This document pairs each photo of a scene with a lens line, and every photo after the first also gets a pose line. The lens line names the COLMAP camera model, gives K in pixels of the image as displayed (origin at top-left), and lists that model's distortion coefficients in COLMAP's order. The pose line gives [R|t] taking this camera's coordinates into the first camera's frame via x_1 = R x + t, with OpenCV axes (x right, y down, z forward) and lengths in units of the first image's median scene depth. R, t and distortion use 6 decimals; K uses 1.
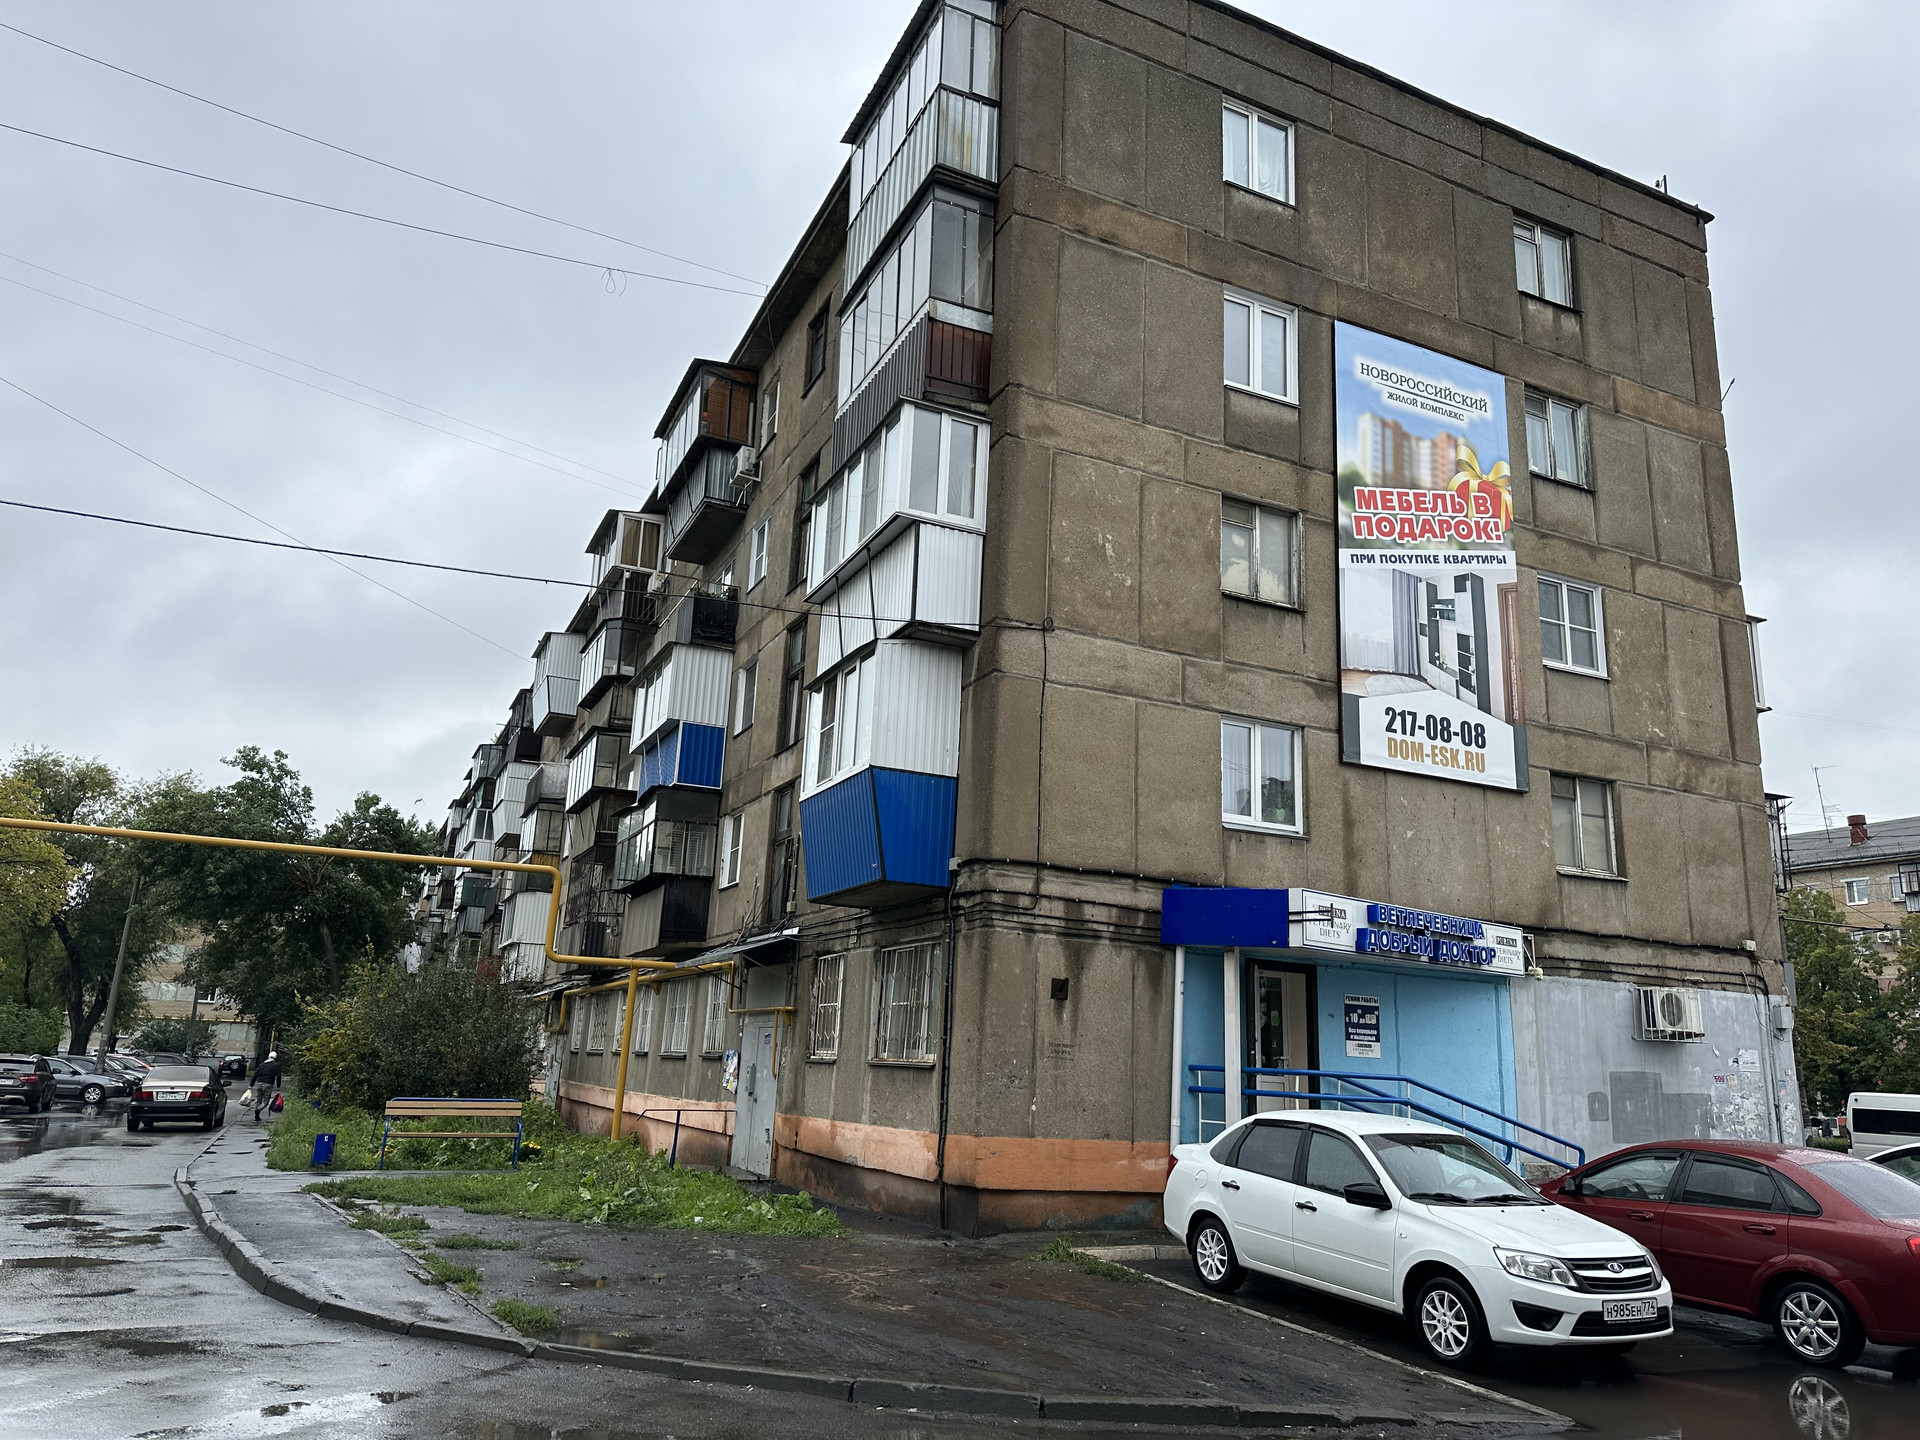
lens RADIAL K [[1319.0, 0, 960.0], [0, 1319.0, 720.0], [0, 0, 1]] dist [0.101470, 0.000646]
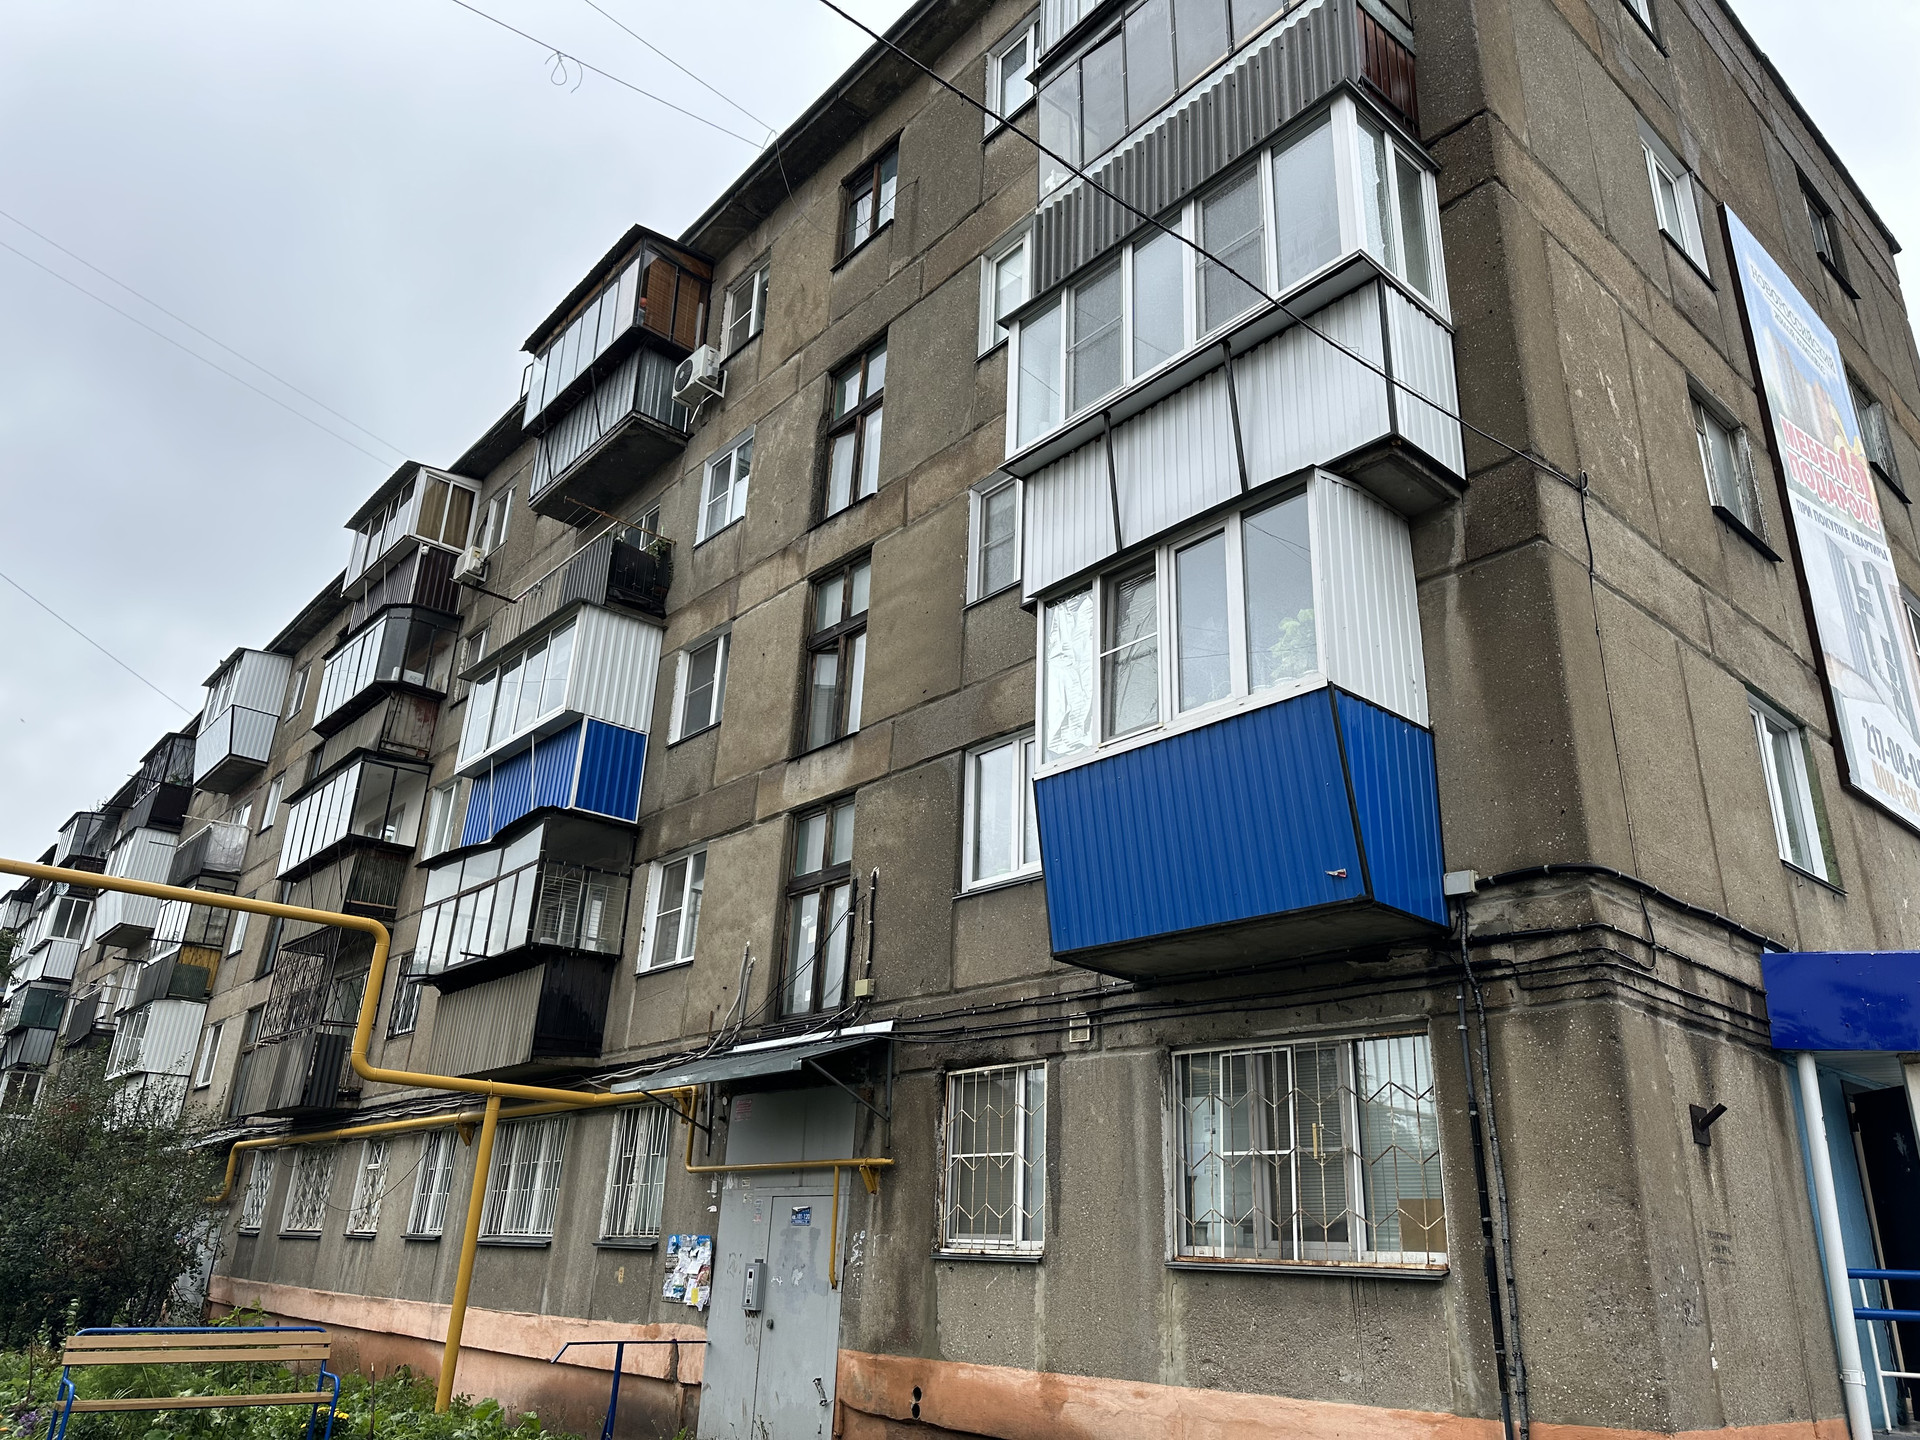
lens RADIAL K [[1336.9, 0, 960.0], [0, 1336.9, 720.0], [0, 0, 1]] dist [0.067829, -0.079067]
pose [[0.960839, 0.100575, 0.258212, -0.204260], [-0.069336, 0.989428, -0.127377, 0.075138], [-0.268294, 0.104485, 0.957654, 0.309828]]
